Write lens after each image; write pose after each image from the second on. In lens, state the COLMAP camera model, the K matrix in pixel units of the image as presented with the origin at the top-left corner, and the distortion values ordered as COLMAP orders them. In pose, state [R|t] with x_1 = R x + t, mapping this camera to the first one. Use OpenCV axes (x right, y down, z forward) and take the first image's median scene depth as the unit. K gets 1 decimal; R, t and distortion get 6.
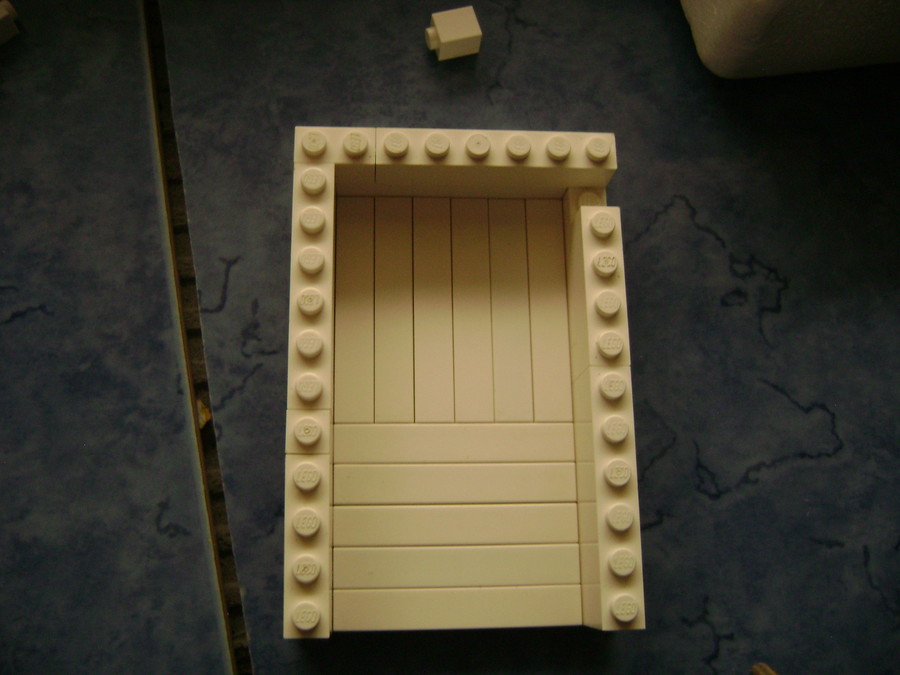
lens RADIAL K [[924.9, 0, 452.9], [0, 924.9, 337.3], [0, 0, 1]] dist [-0.174294, 0.095902]
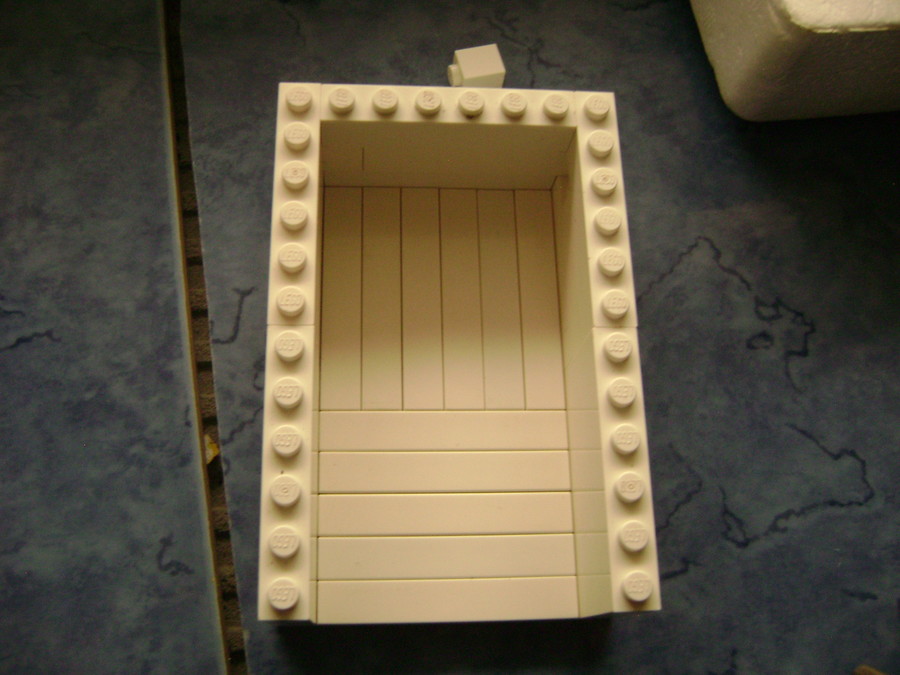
lens RADIAL K [[924.9, 0, 452.9], [0, 924.9, 337.3], [0, 0, 1]] dist [-0.174294, 0.095902]
pose [[0.999820, 0.018836, -0.002333, -0.018546], [-0.018966, 0.996302, -0.083803, 0.042752], [0.000746, 0.083833, 0.996480, 0.033111]]
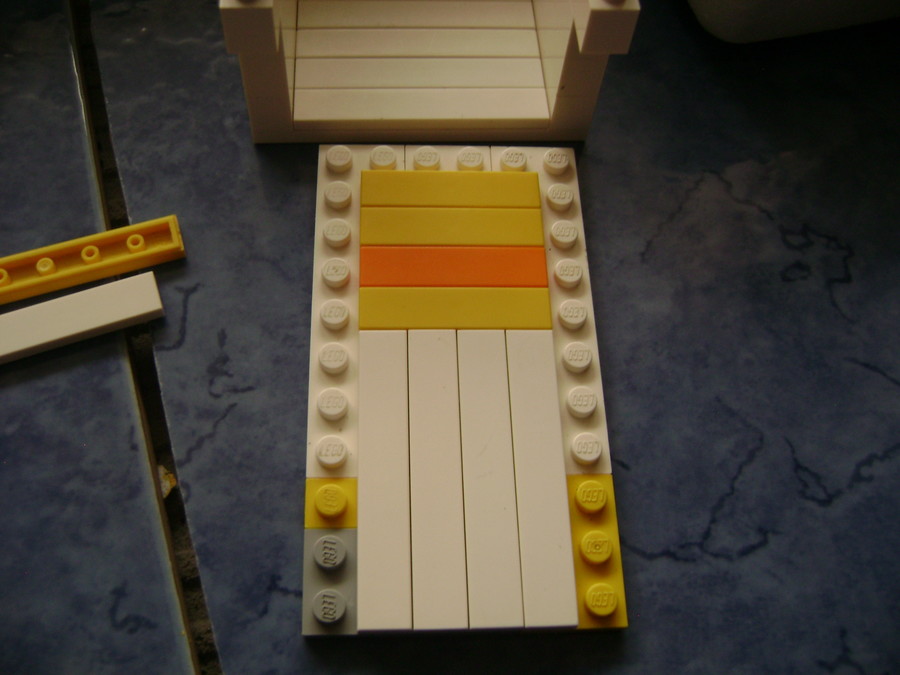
lens RADIAL K [[924.9, 0, 452.9], [0, 924.9, 337.3], [0, 0, 1]] dist [-0.174294, 0.095902]
pose [[0.992609, -0.117012, 0.032168, -0.040157], [0.121121, 0.971650, -0.203041, 0.153940], [-0.007498, 0.205436, 0.978642, 0.211405]]
